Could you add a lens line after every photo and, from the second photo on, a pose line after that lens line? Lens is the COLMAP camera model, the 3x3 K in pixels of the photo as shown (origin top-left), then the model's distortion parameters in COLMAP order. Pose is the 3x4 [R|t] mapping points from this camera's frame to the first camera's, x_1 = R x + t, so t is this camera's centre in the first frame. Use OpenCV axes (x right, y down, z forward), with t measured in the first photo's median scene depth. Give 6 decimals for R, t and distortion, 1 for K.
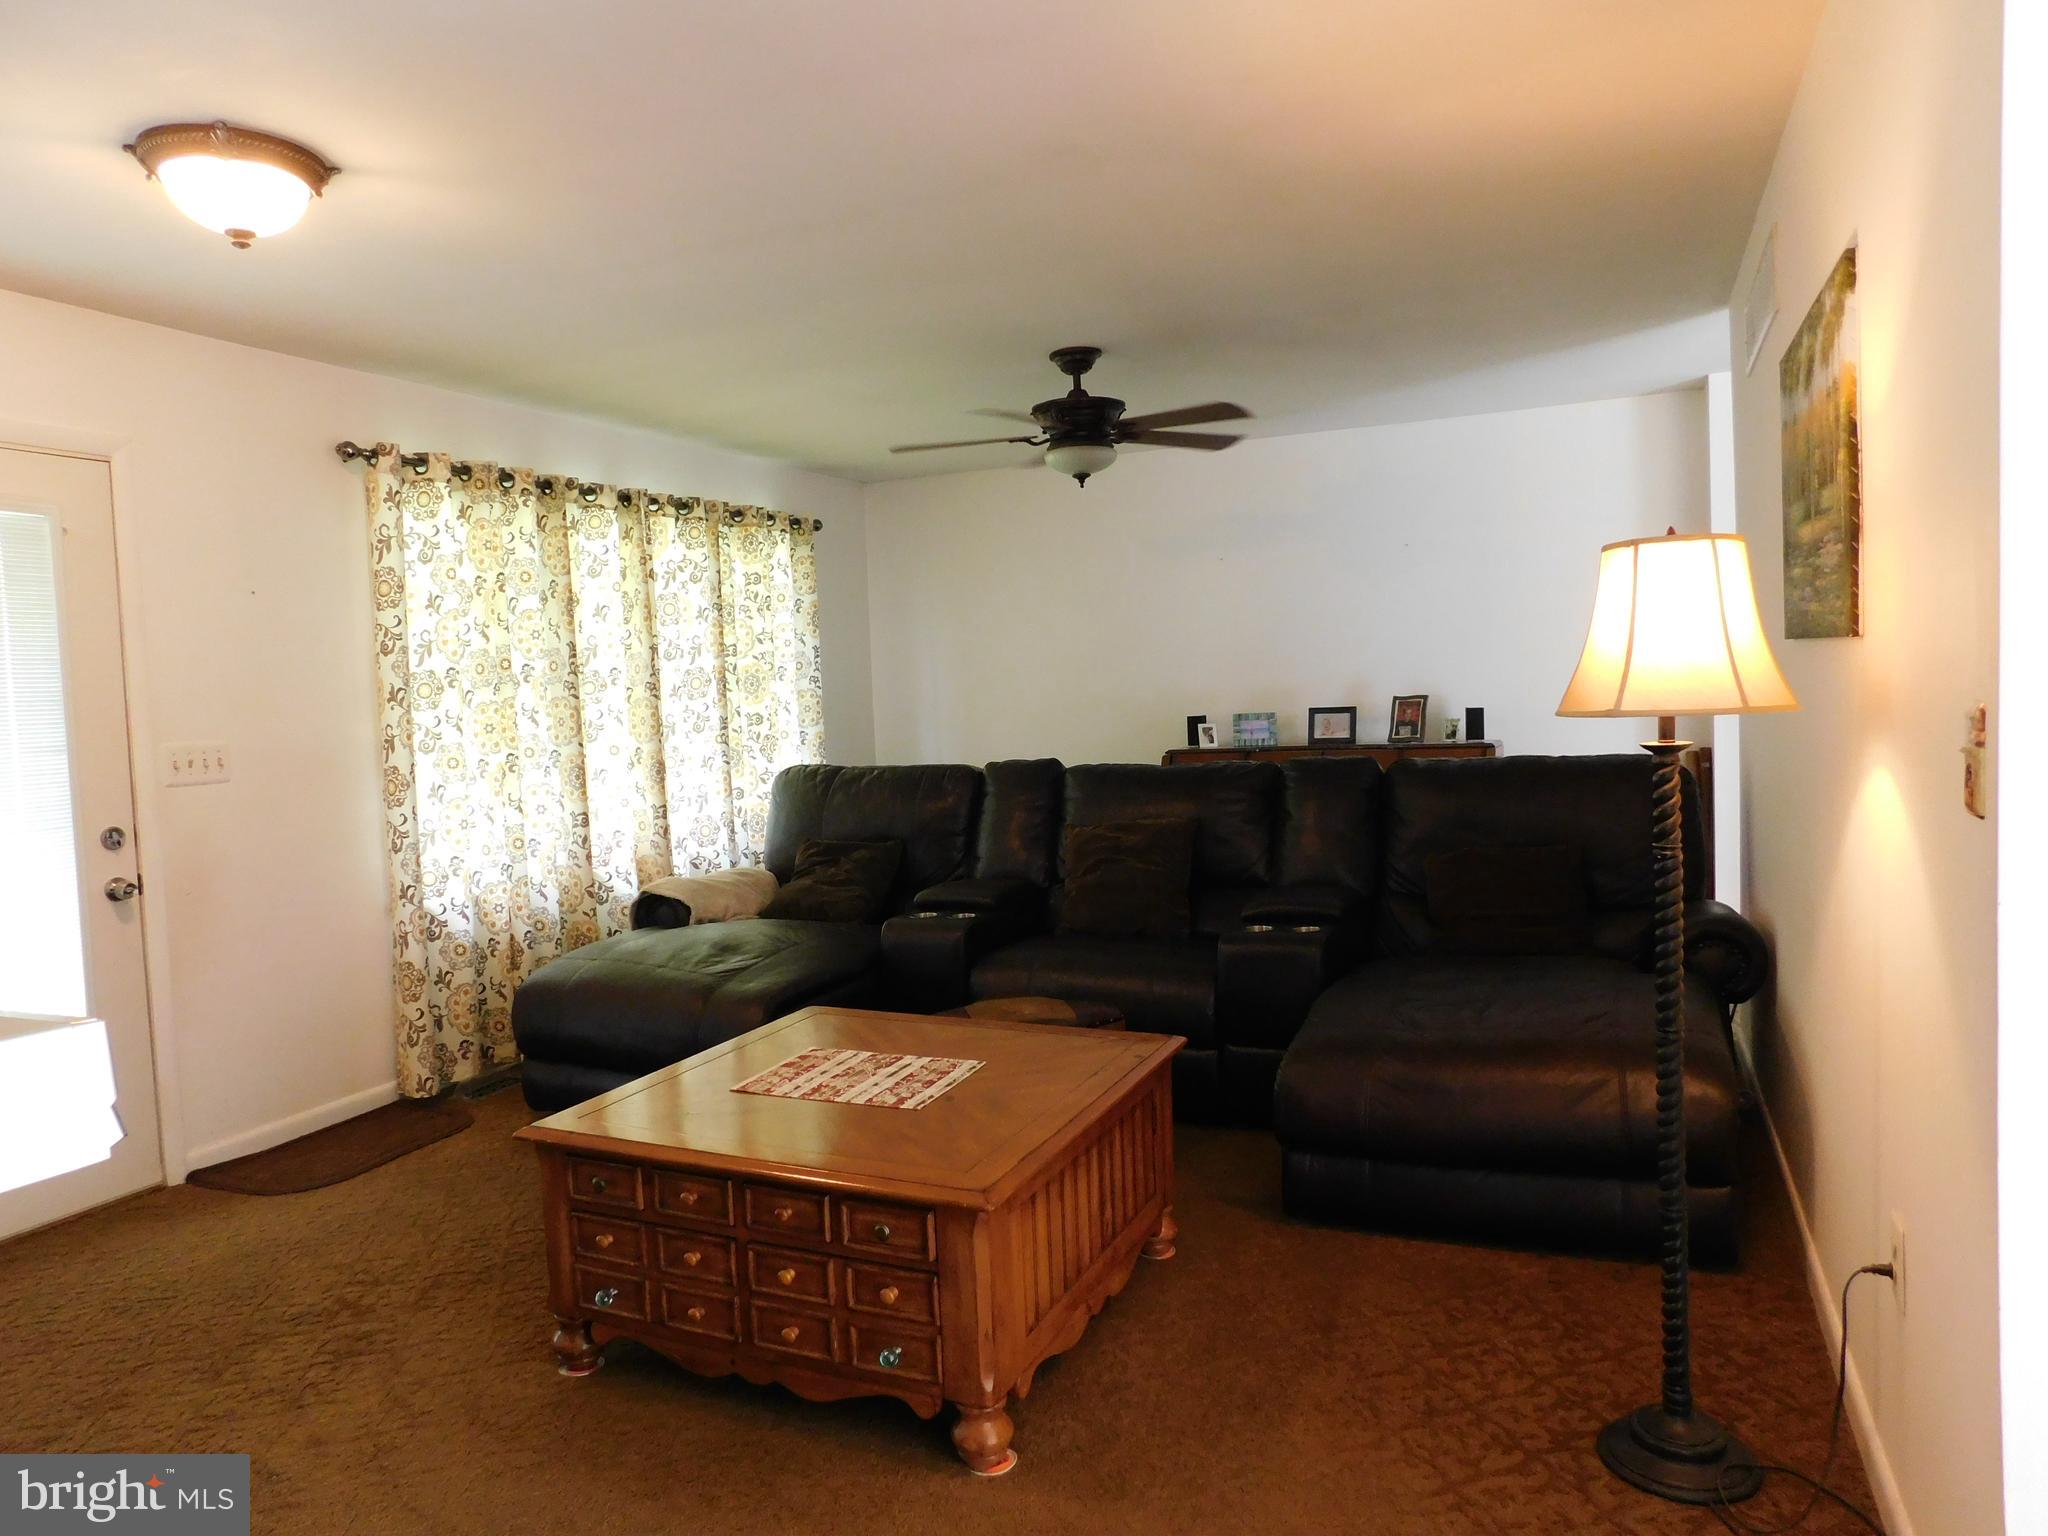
lens RADIAL K [[1345.9, 0, 1024.0], [0, 1345.9, 768.0], [0, 0, 1]] dist [-0.038296, -0.000511]
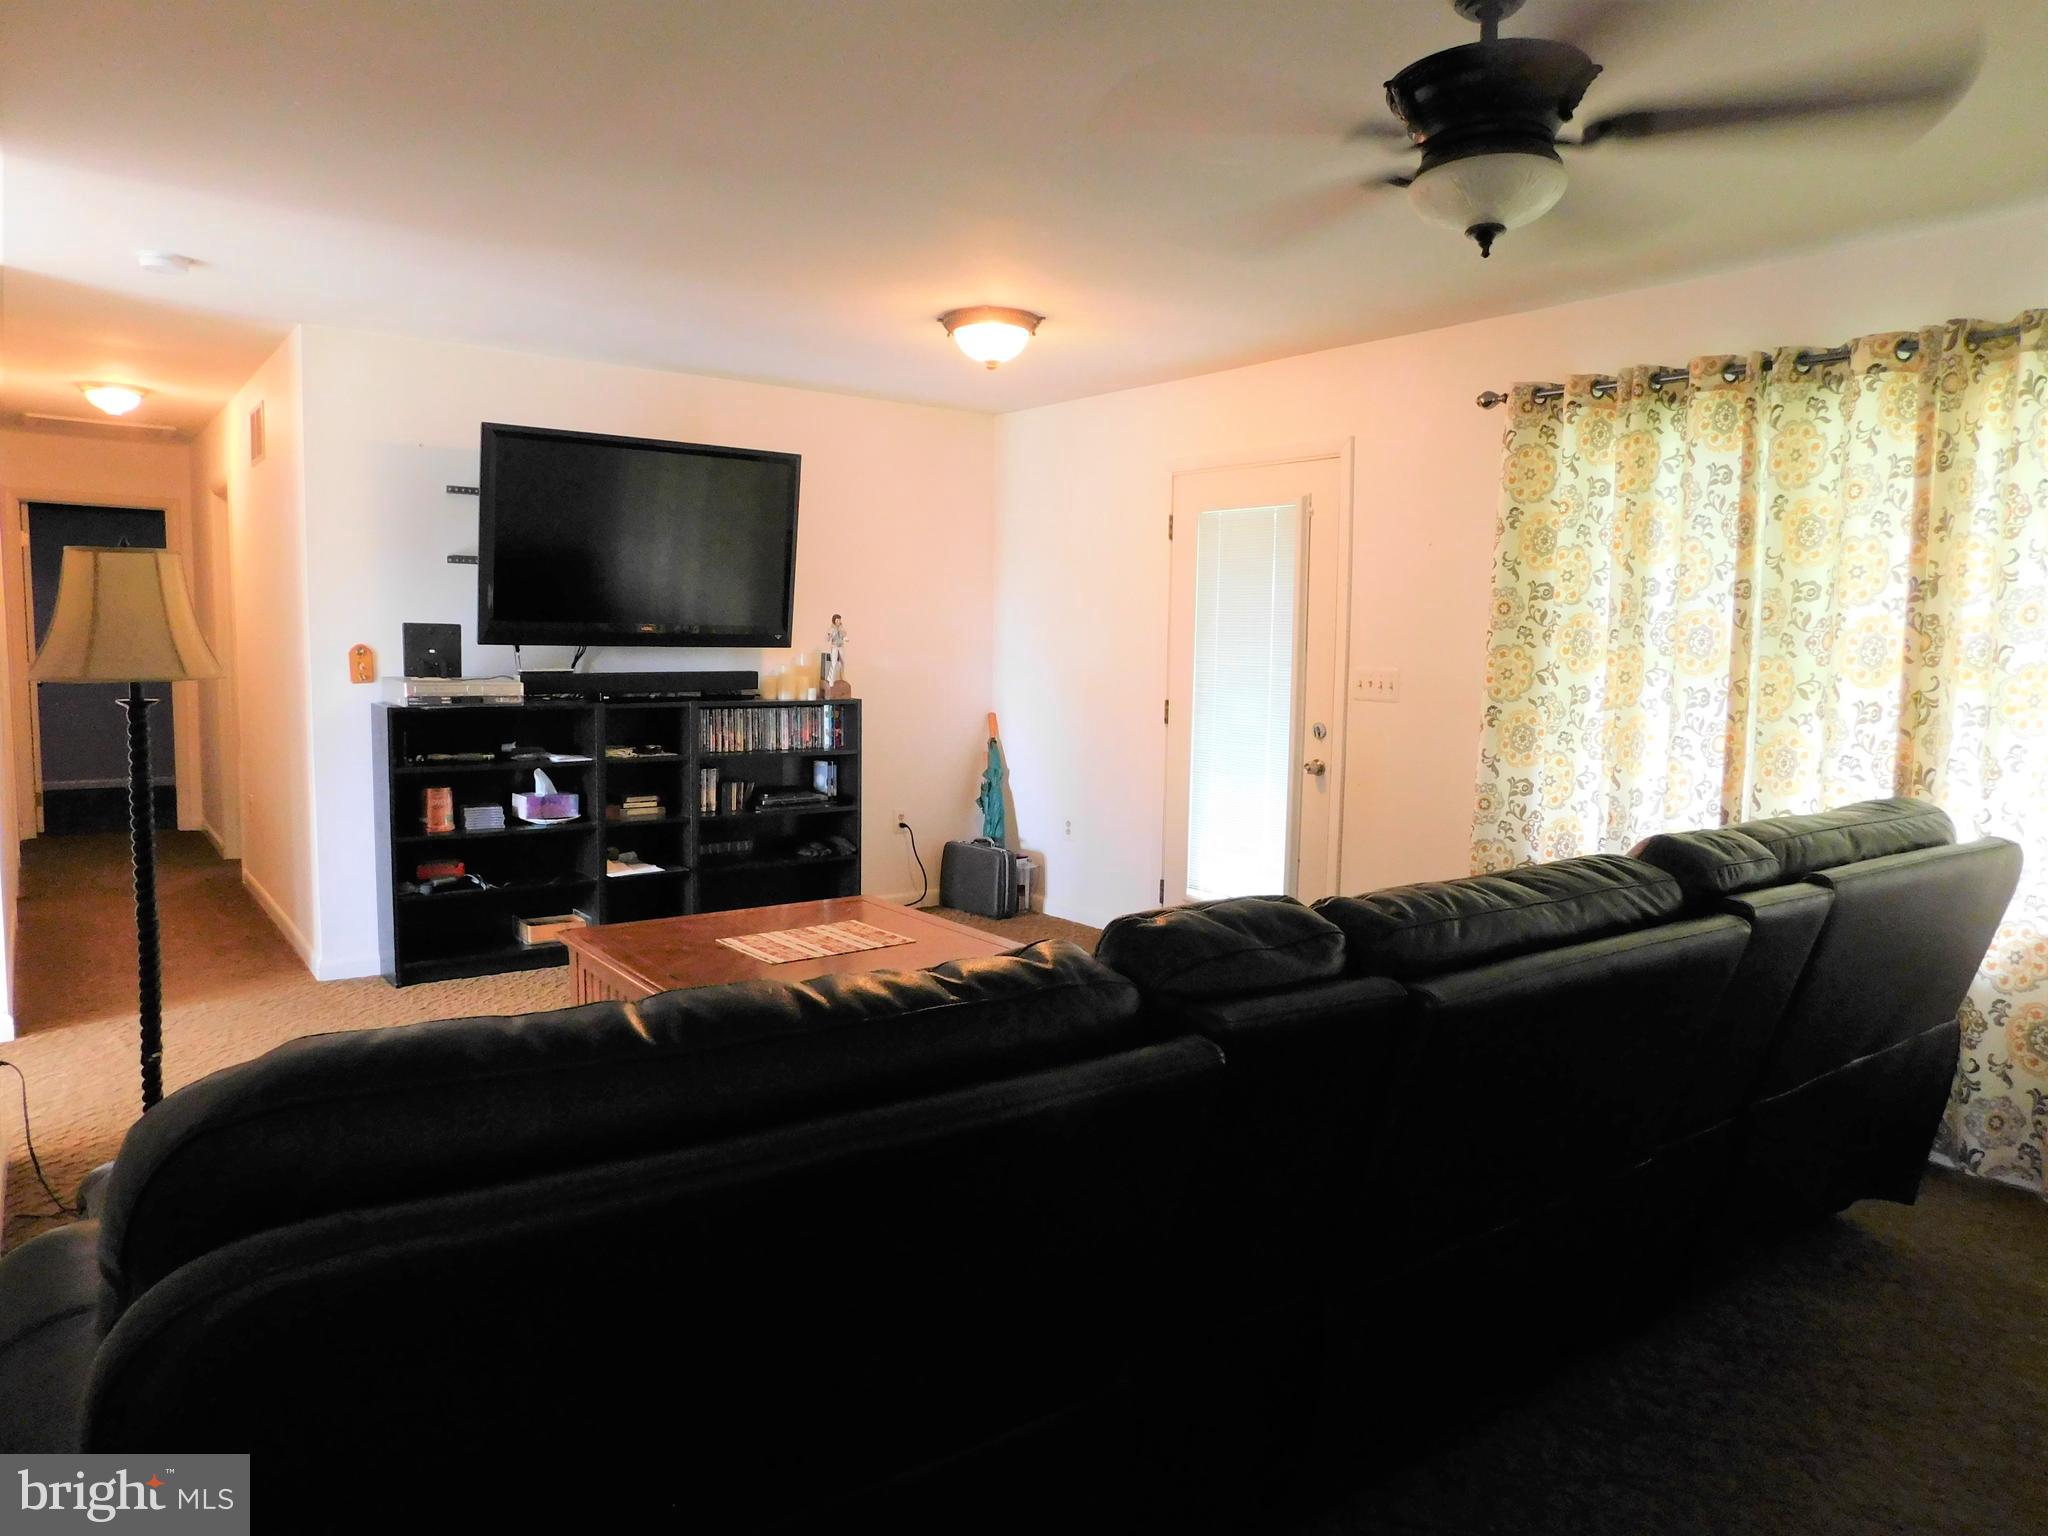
lens RADIAL K [[1345.9, 0, 1024.0], [0, 1345.9, 768.0], [0, 0, 1]] dist [-0.038296, -0.000511]
pose [[-0.485134, 0.121128, -0.866010, 0.555743], [-0.051574, 0.984672, 0.166617, -0.101848], [0.872917, 0.125495, -0.471451, 1.111086]]
